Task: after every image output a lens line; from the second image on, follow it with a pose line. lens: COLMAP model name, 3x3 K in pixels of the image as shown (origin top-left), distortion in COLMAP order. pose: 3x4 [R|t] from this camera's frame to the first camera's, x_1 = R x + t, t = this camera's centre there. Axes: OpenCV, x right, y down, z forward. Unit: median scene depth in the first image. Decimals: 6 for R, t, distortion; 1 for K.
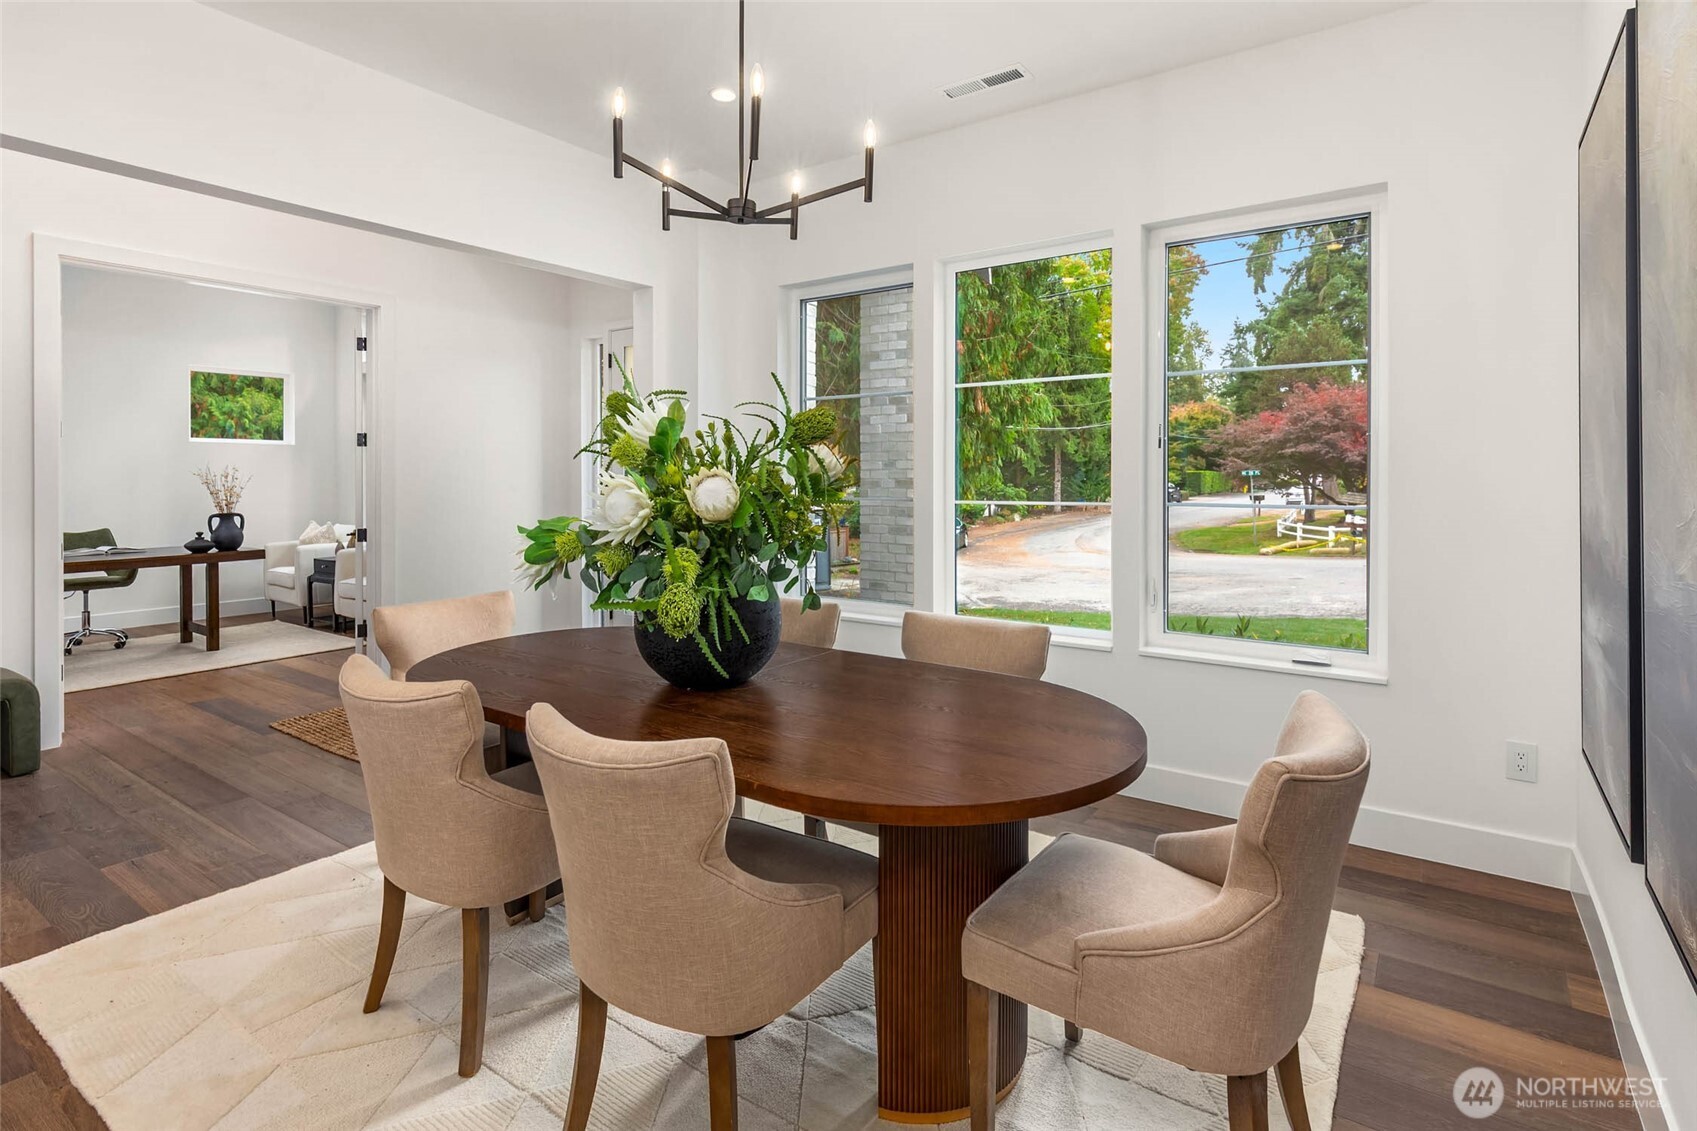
lens RADIAL K [[838.1, 0, 878.1], [0, 838.1, 481.4], [0, 0, 1]] dist [-0.003630, -0.000265]
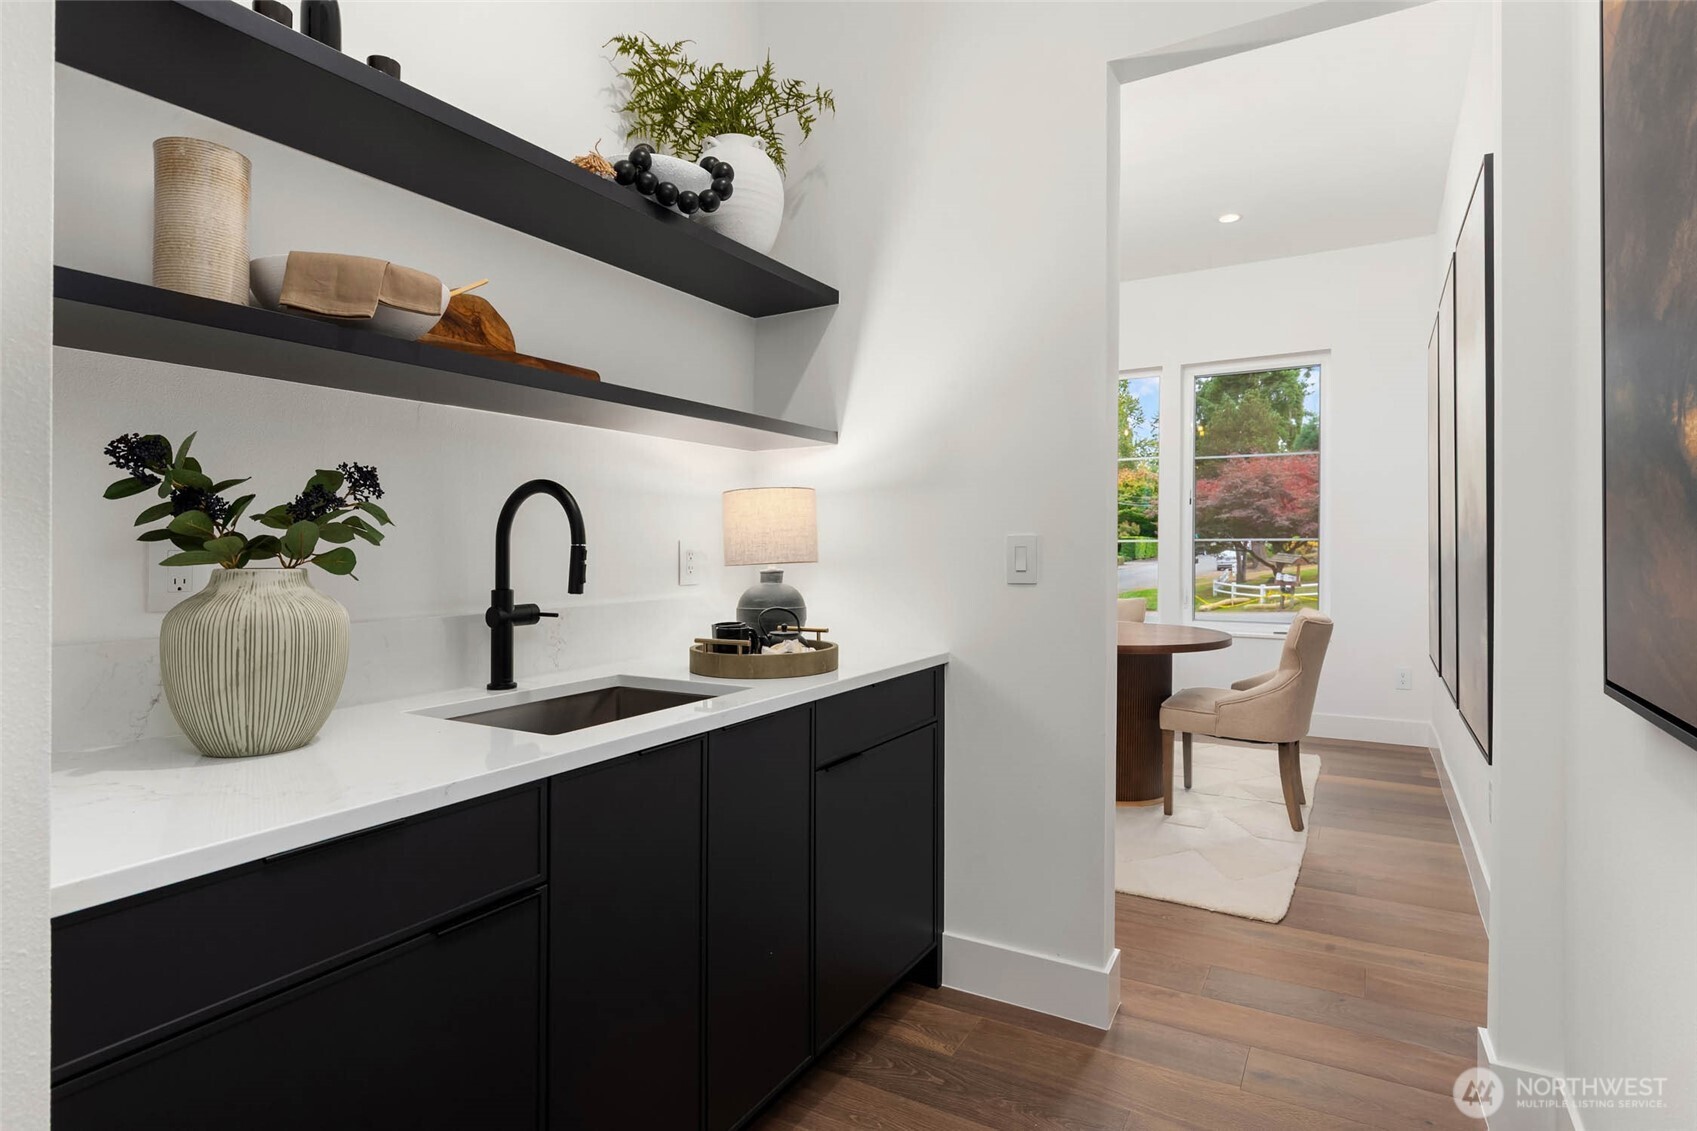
lens RADIAL K [[898.8, 0, 845.8], [0, 898.8, 556.6], [0, 0, 1]] dist [0.005217, 0.000574]
pose [[0.997215, -0.000366, 0.074583, -0.085948], [-0.000049, 0.999985, 0.005562, 0.009721], [-0.074584, -0.005550, 0.997199, -0.126884]]
